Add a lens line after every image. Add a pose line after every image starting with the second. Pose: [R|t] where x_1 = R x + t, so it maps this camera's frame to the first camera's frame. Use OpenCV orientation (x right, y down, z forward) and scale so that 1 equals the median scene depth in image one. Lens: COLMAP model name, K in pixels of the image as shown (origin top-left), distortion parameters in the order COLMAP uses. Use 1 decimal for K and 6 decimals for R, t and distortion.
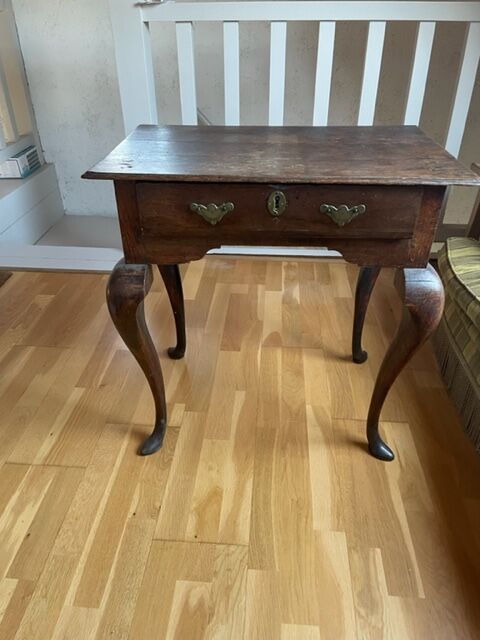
lens RADIAL K [[489.7, 0, 240.0], [0, 489.7, 320.0], [0, 0, 1]] dist [0.084742, -0.099507]
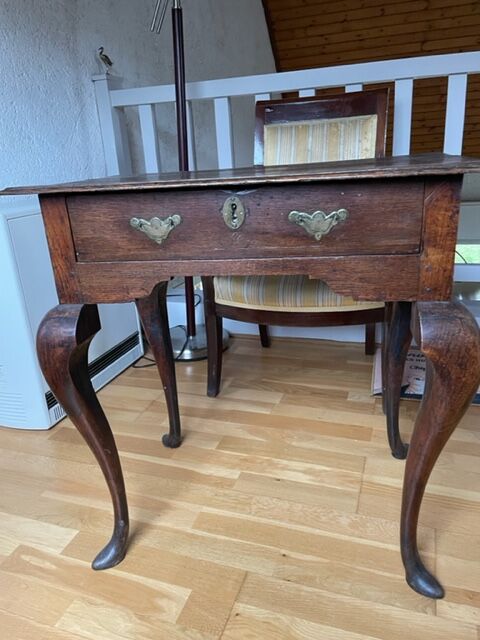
lens RADIAL K [[489.7, 0, 240.0], [0, 489.7, 320.0], [0, 0, 1]] dist [0.084742, -0.099507]
pose [[-0.250267, 0.340228, -0.906428, 0.473437], [-0.473421, 0.773656, 0.421104, -0.267506], [0.844535, 0.534510, -0.032549, 0.771984]]
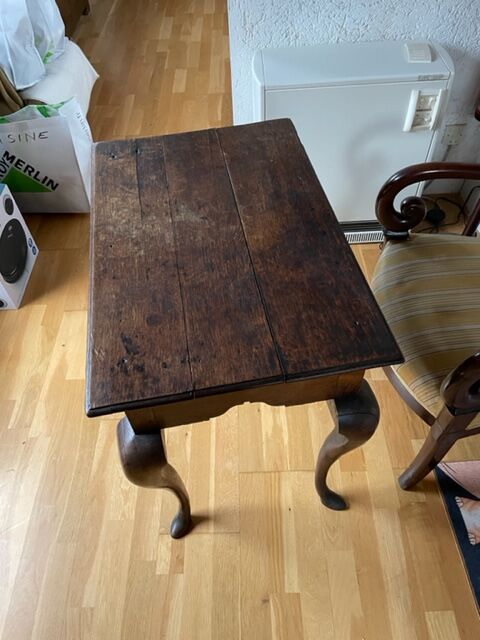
lens RADIAL K [[489.7, 0, 240.0], [0, 489.7, 320.0], [0, 0, 1]] dist [0.084742, -0.099507]
pose [[-0.994778, 0.099872, -0.021018, -0.369204], [-0.008071, 0.128314, 0.991701, -0.966985], [0.101740, 0.986692, -0.126838, 0.918565]]
